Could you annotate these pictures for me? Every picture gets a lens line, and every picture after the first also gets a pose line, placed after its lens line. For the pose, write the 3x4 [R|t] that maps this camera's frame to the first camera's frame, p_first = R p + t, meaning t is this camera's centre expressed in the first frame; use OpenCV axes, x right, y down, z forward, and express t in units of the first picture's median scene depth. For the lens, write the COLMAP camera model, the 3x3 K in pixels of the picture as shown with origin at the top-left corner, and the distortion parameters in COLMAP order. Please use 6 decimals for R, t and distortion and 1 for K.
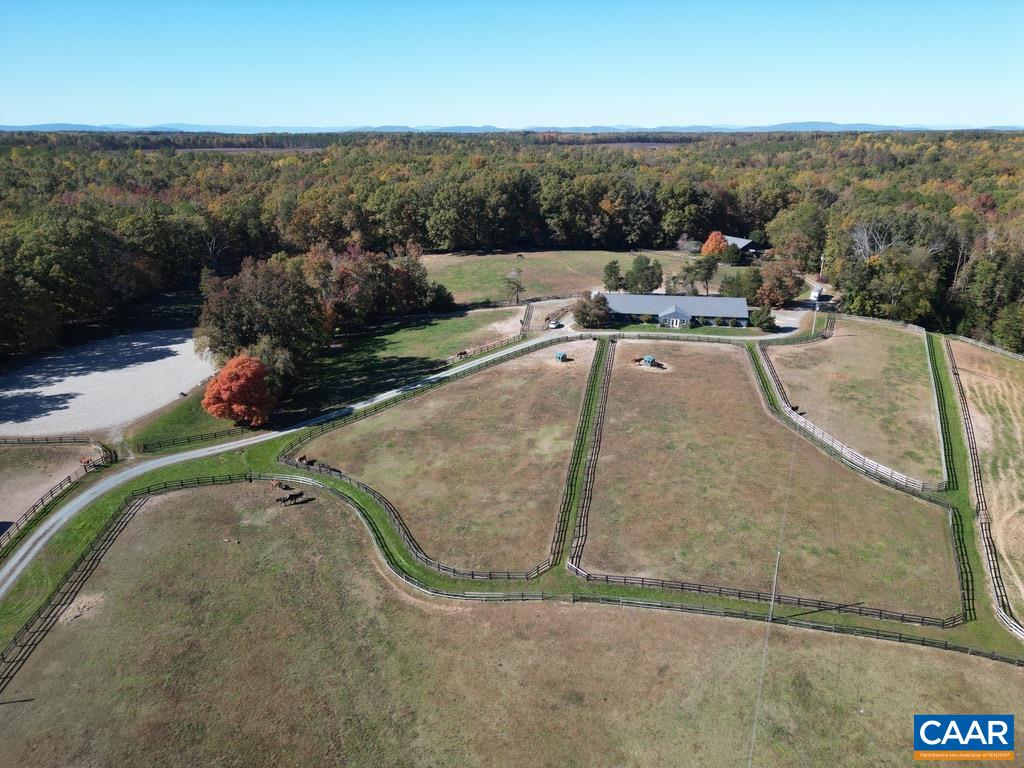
lens RADIAL K [[707.8, 0, 508.0], [0, 707.8, 399.1], [0, 0, 1]] dist [0.064129, -0.064143]
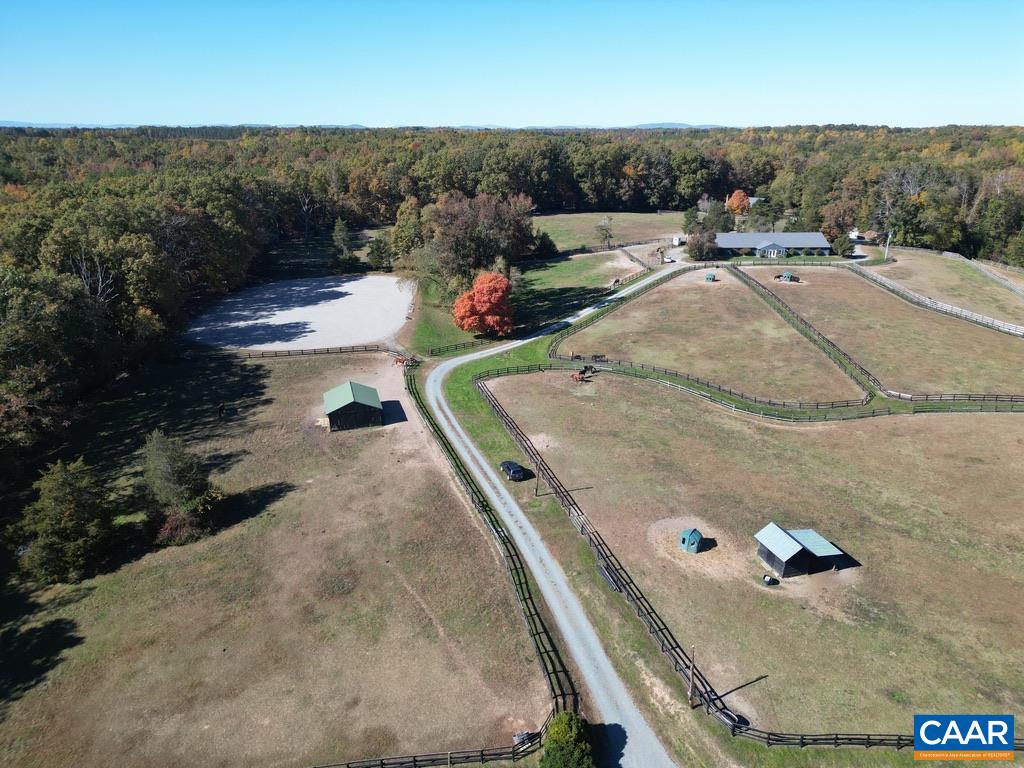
lens RADIAL K [[707.8, 0, 508.0], [0, 707.8, 399.1], [0, 0, 1]] dist [0.064129, -0.064143]
pose [[0.984797, -0.059922, 0.163048, -0.342566], [0.059828, 0.998194, 0.005493, 0.084531], [-0.163083, 0.004345, 0.986603, -0.066634]]
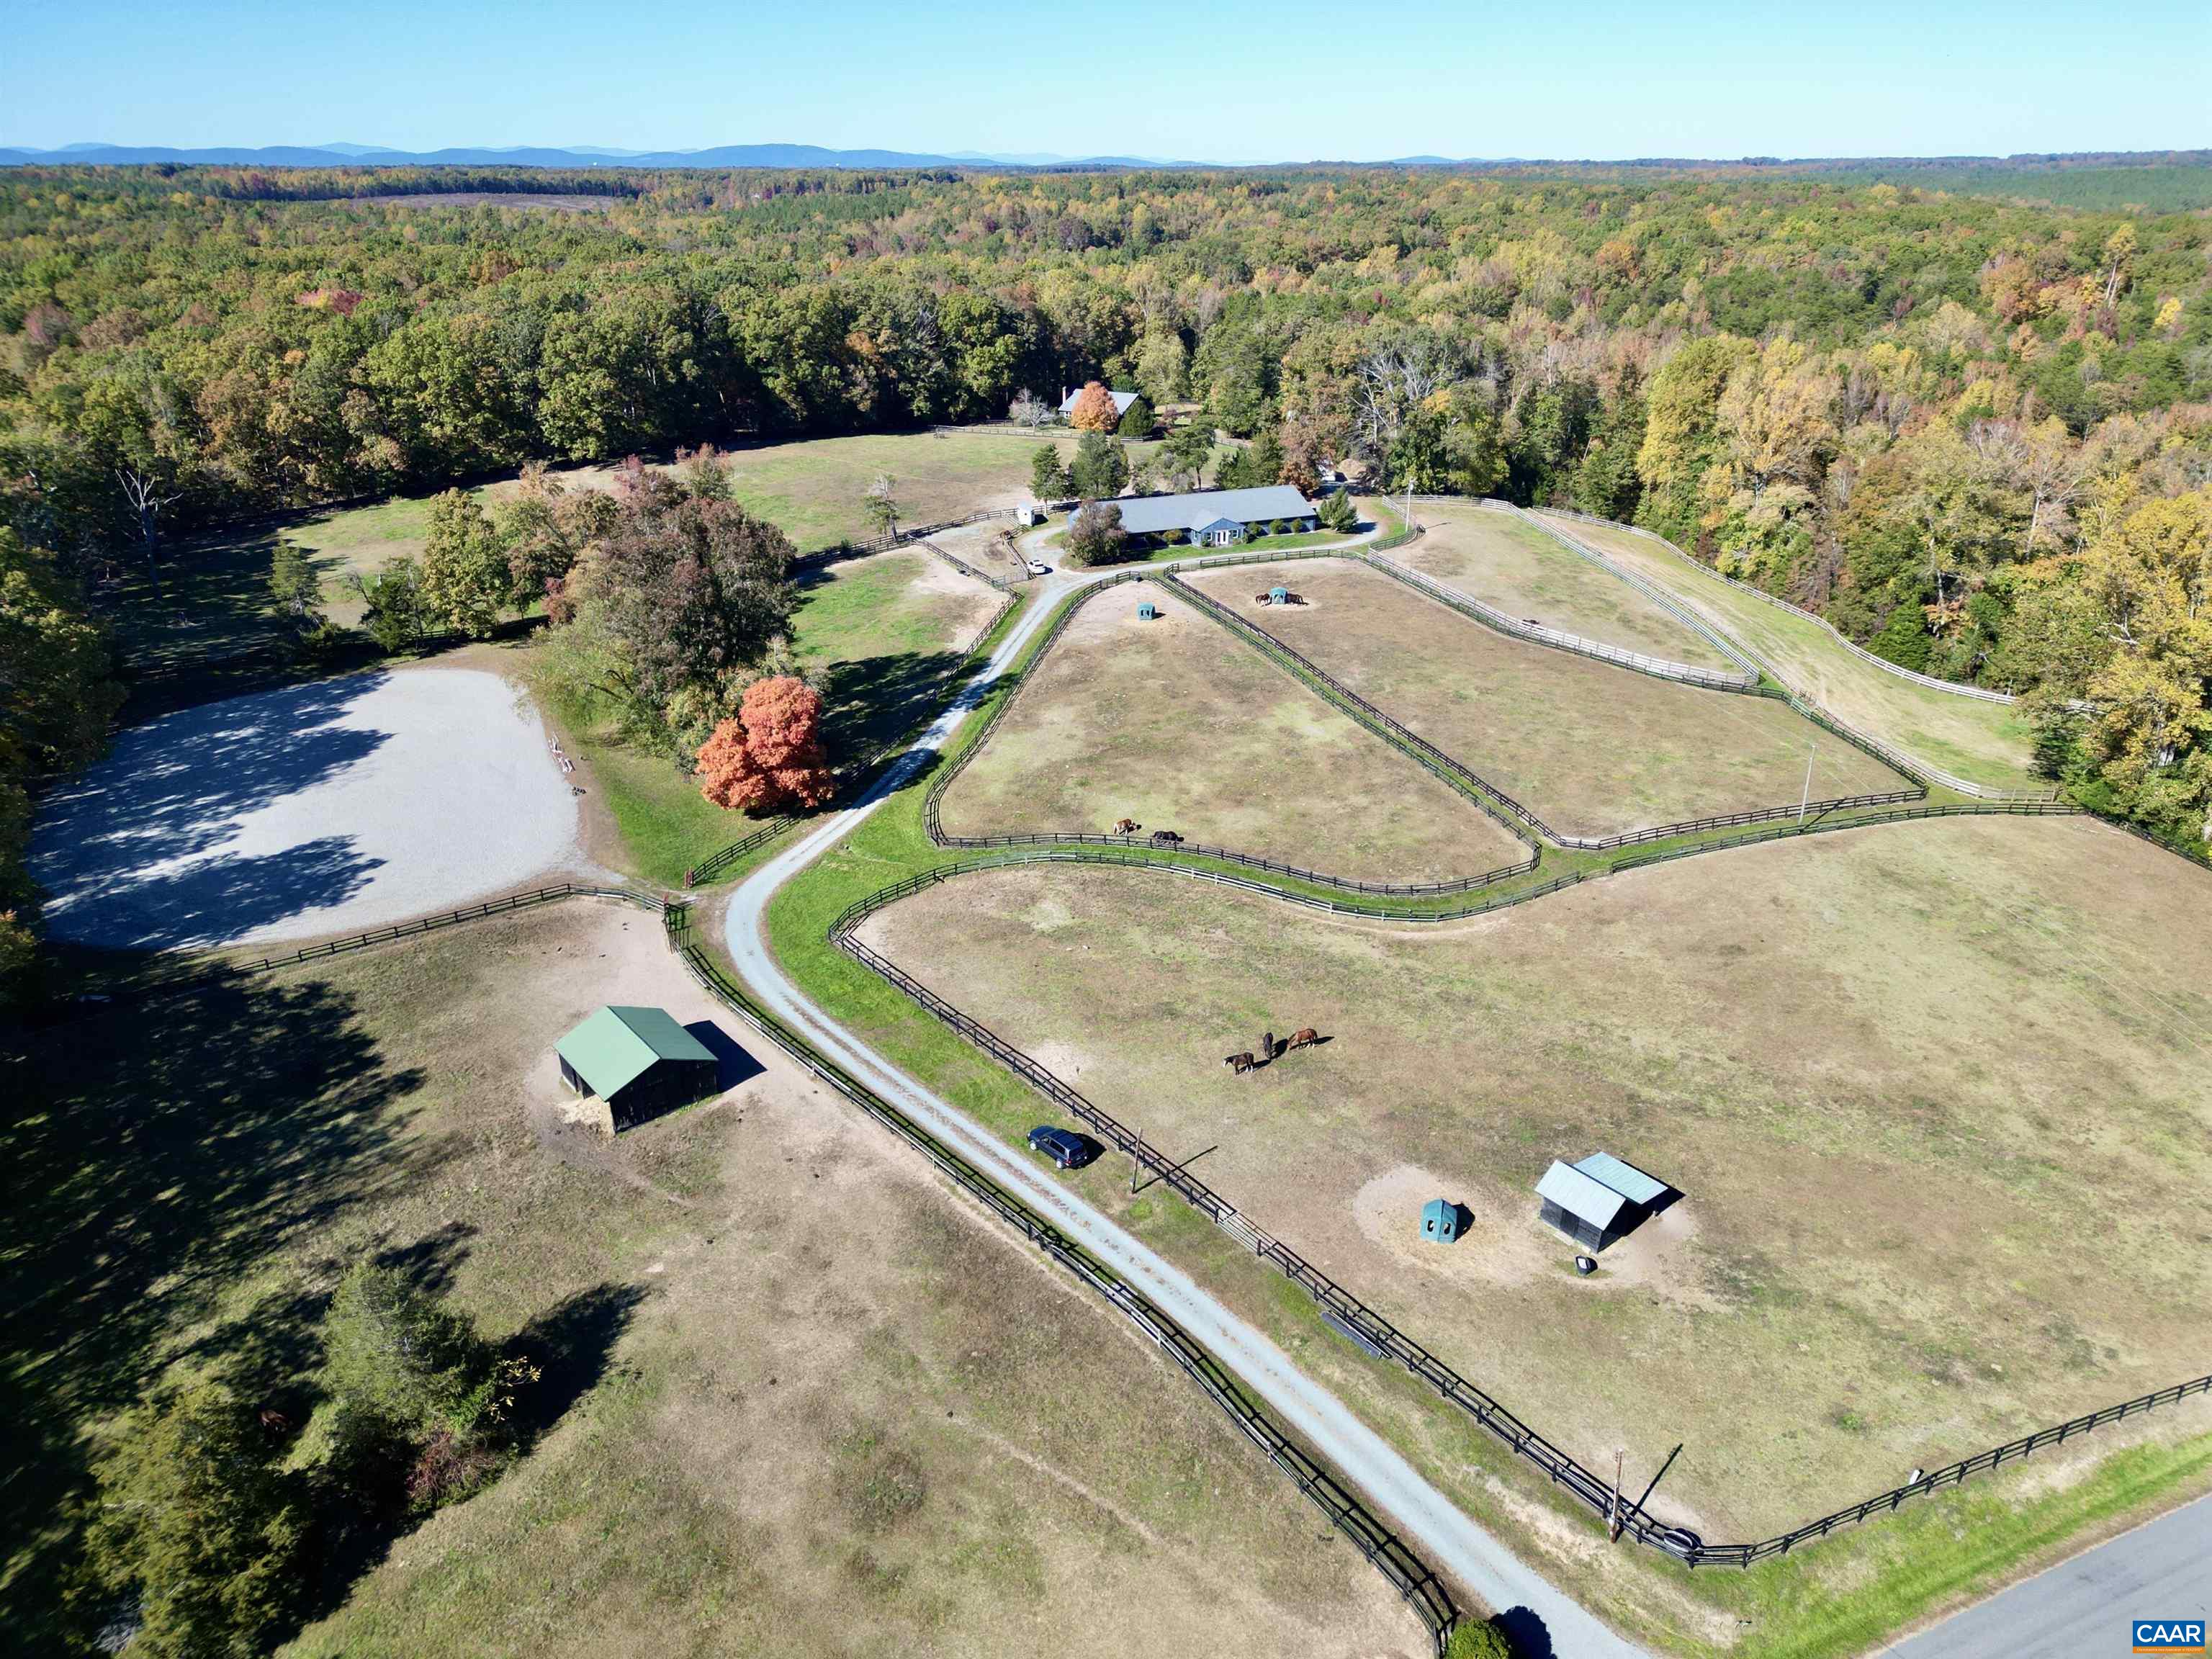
lens RADIAL K [[1529.0, 0, 1097.4], [0, 1529.0, 862.1], [0, 0, 1]] dist [0.064129, -0.064143]
pose [[0.844127, -0.223707, 0.487242, -0.475798], [0.190873, 0.974640, 0.116806, -0.010006], [-0.501016, -0.005598, 0.865420, -0.059745]]
